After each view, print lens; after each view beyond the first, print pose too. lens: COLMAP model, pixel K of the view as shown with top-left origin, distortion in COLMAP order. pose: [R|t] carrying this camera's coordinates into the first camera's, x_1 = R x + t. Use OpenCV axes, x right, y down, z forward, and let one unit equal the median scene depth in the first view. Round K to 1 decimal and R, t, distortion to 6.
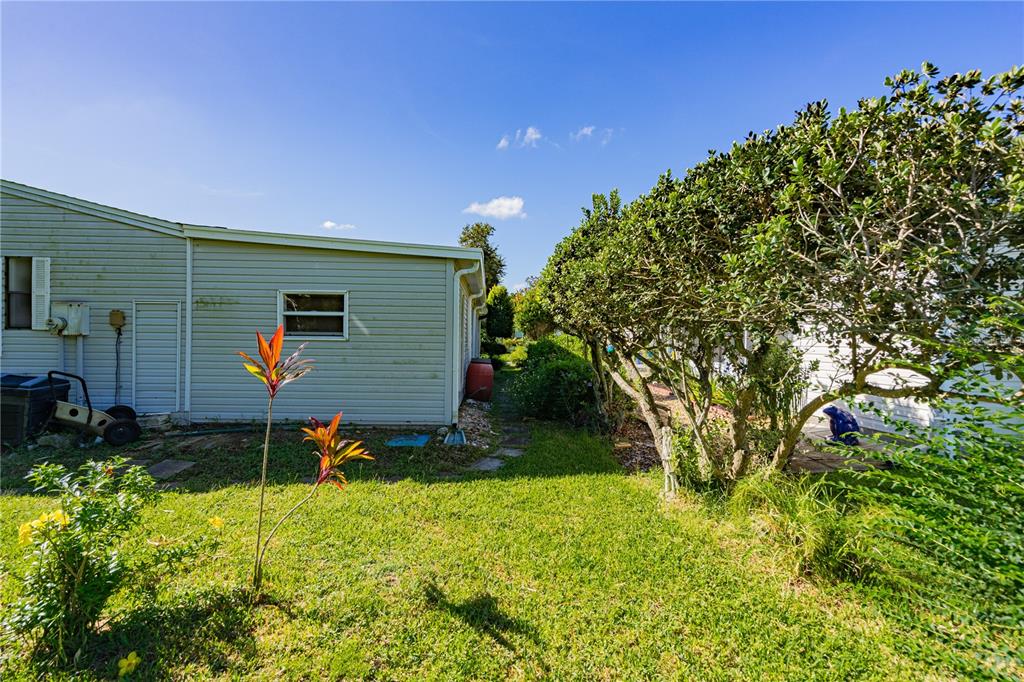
lens RADIAL K [[480.2, 0, 512.0], [0, 480.2, 341.0], [0, 0, 1]] dist [-0.002872, 0.000115]
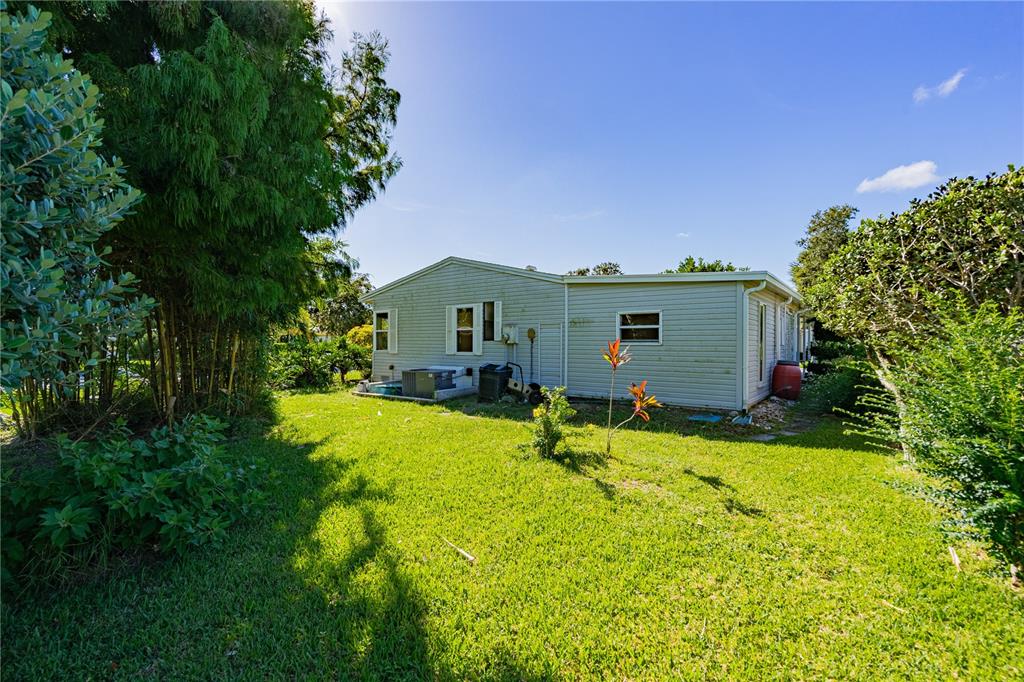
lens RADIAL K [[485.6, 0, 508.3], [0, 485.6, 353.7], [0, 0, 1]] dist [-0.001481, 0.000121]
pose [[0.781115, 0.002322, -0.624383, 0.213142], [0.006706, 0.999904, 0.012108, 0.004604], [0.624351, -0.013644, 0.781025, -0.433524]]
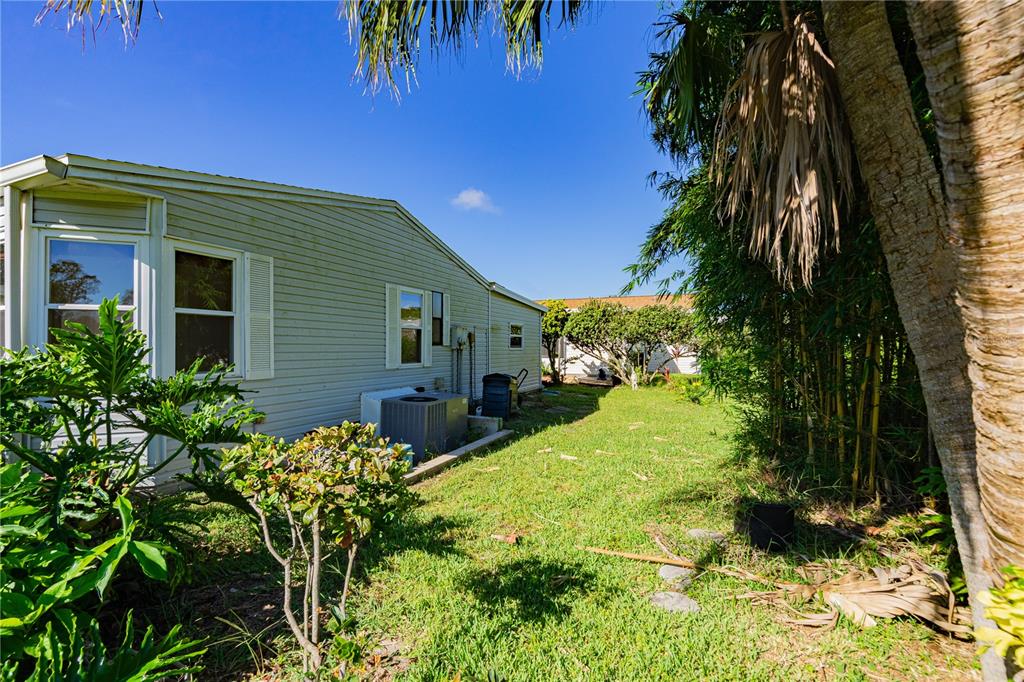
lens RADIAL K [[480.2, 0, 512.0], [0, 480.2, 341.0], [0, 0, 1]] dist [-0.002872, 0.000115]
pose [[0.385964, -0.001731, 0.922512, -2.185304], [-0.001216, 0.999996, 0.002385, -0.040071], [-0.922513, -0.002043, 0.385961, 0.284957]]
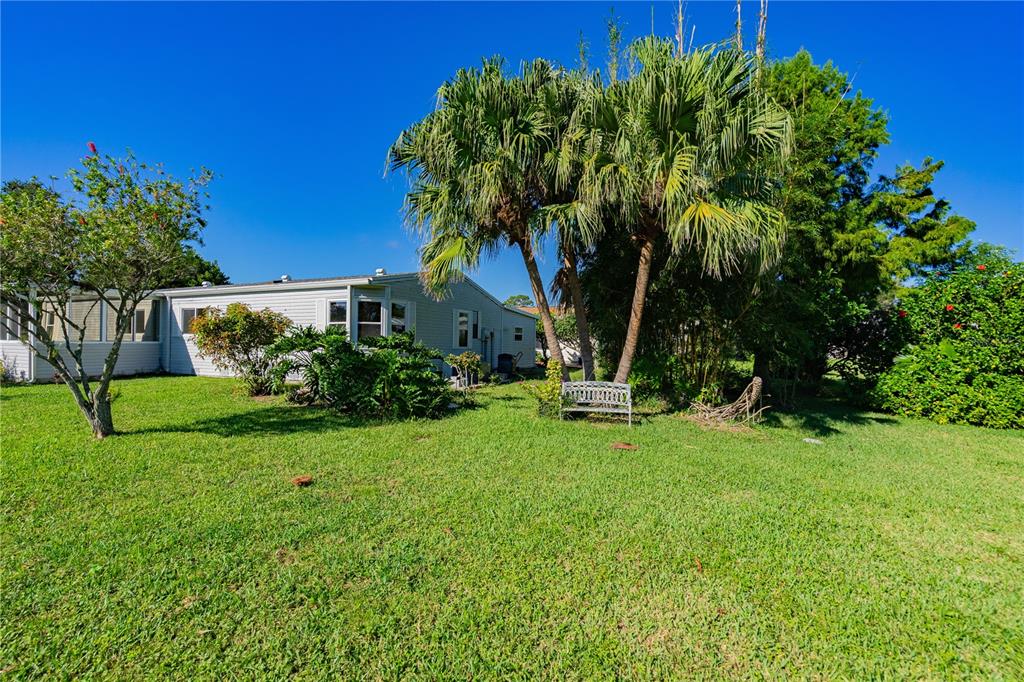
lens RADIAL K [[480.2, 0, 512.0], [0, 480.2, 341.0], [0, 0, 1]] dist [-0.002872, 0.000115]
pose [[0.419016, -0.001114, 0.907978, -3.326380], [-0.013341, 0.999884, 0.007383, -0.032126], [-0.907881, -0.015206, 0.418952, -0.288536]]
